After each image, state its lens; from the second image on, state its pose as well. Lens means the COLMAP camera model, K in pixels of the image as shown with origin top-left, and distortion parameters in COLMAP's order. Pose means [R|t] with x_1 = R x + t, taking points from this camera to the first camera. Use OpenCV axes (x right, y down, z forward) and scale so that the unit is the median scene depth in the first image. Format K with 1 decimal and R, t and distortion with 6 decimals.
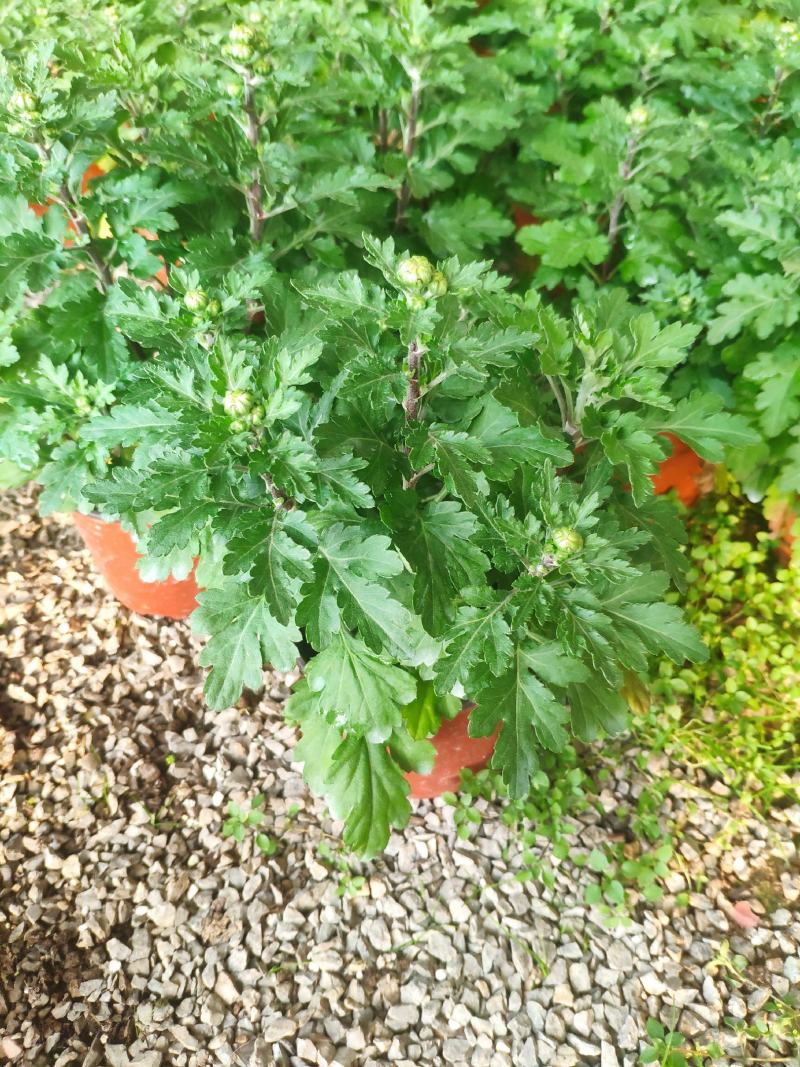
lens RADIAL K [[887.0, 0, 400.0], [0, 887.0, 533.5], [0, 0, 1]] dist [-0.129727, 0.063599]
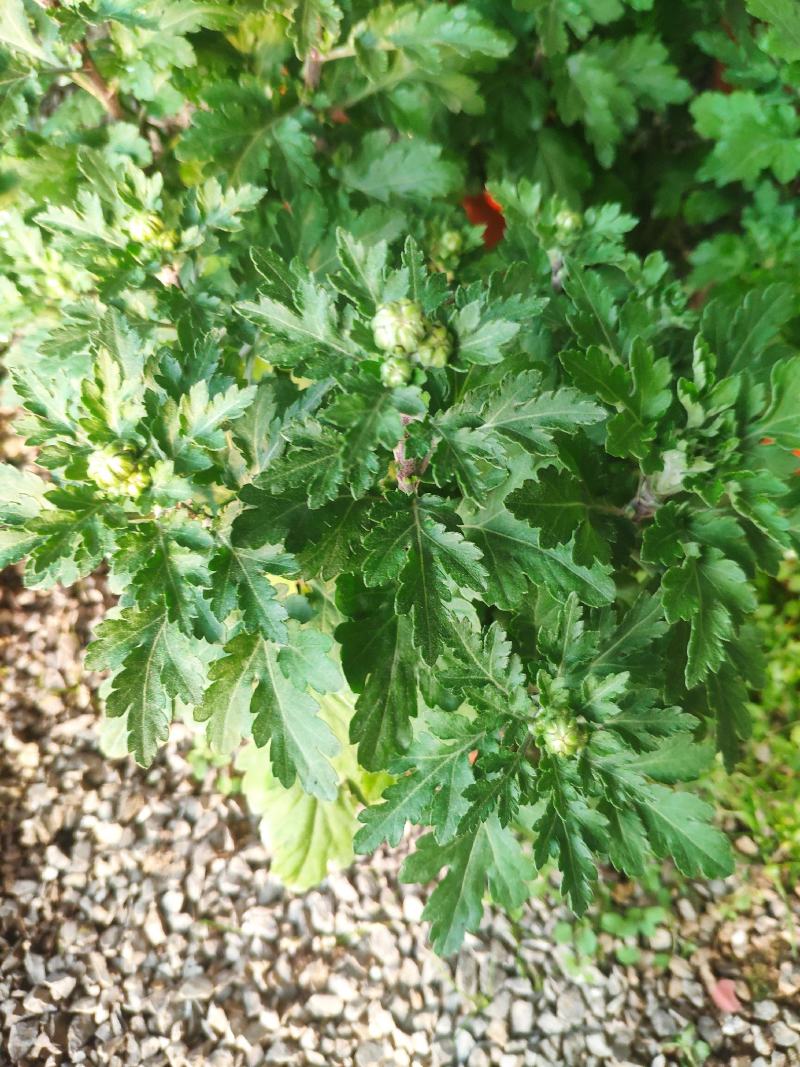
lens RADIAL K [[887.0, 0, 400.0], [0, 887.0, 533.5], [0, 0, 1]] dist [-0.129727, 0.063599]
pose [[0.969175, 0.221327, -0.108235, 0.066673], [-0.184800, 0.943588, 0.274755, -0.191284], [0.162940, -0.246284, 0.955403, 0.228595]]
